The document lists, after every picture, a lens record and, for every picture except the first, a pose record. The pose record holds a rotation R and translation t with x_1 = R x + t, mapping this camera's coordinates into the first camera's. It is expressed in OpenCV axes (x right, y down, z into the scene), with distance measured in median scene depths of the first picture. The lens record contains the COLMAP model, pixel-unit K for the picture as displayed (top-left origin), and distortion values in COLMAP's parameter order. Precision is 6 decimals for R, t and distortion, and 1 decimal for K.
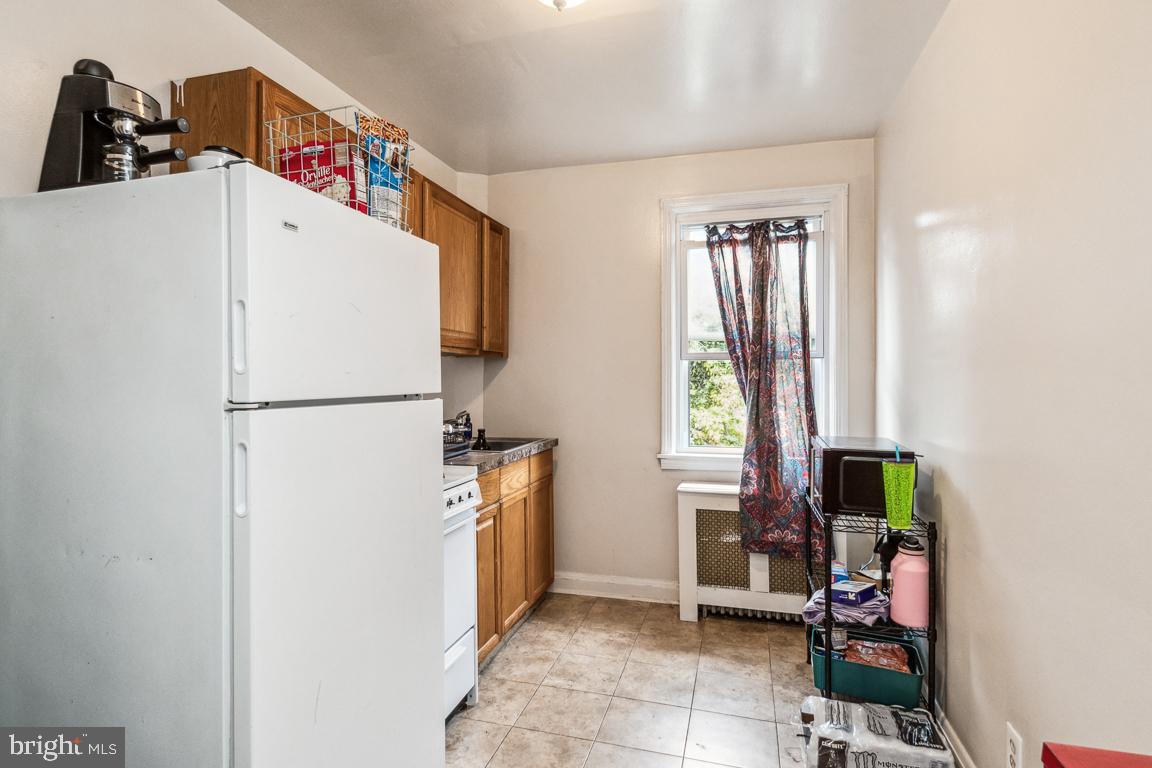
lens RADIAL K [[579.0, 0, 576.0], [0, 579.0, 384.0], [0, 0, 1]] dist [-0.000362, -0.000027]
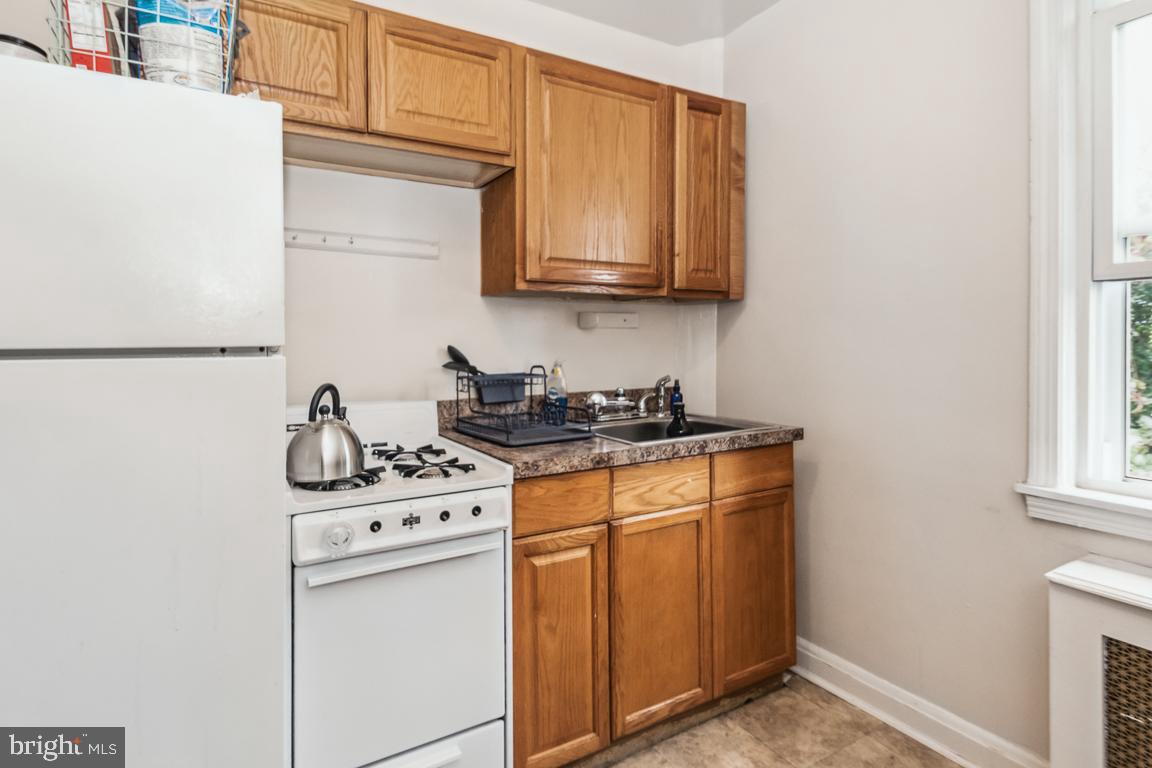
lens RADIAL K [[556.5, 0, 576.3], [0, 556.5, 343.9], [0, 0, 1]] dist [0.001435, -0.000325]
pose [[0.706359, 0.000500, -0.707853, 0.224372], [-0.000416, 1.000000, 0.000291, 0.007966], [0.707853, 0.000089, 0.706360, 0.457101]]
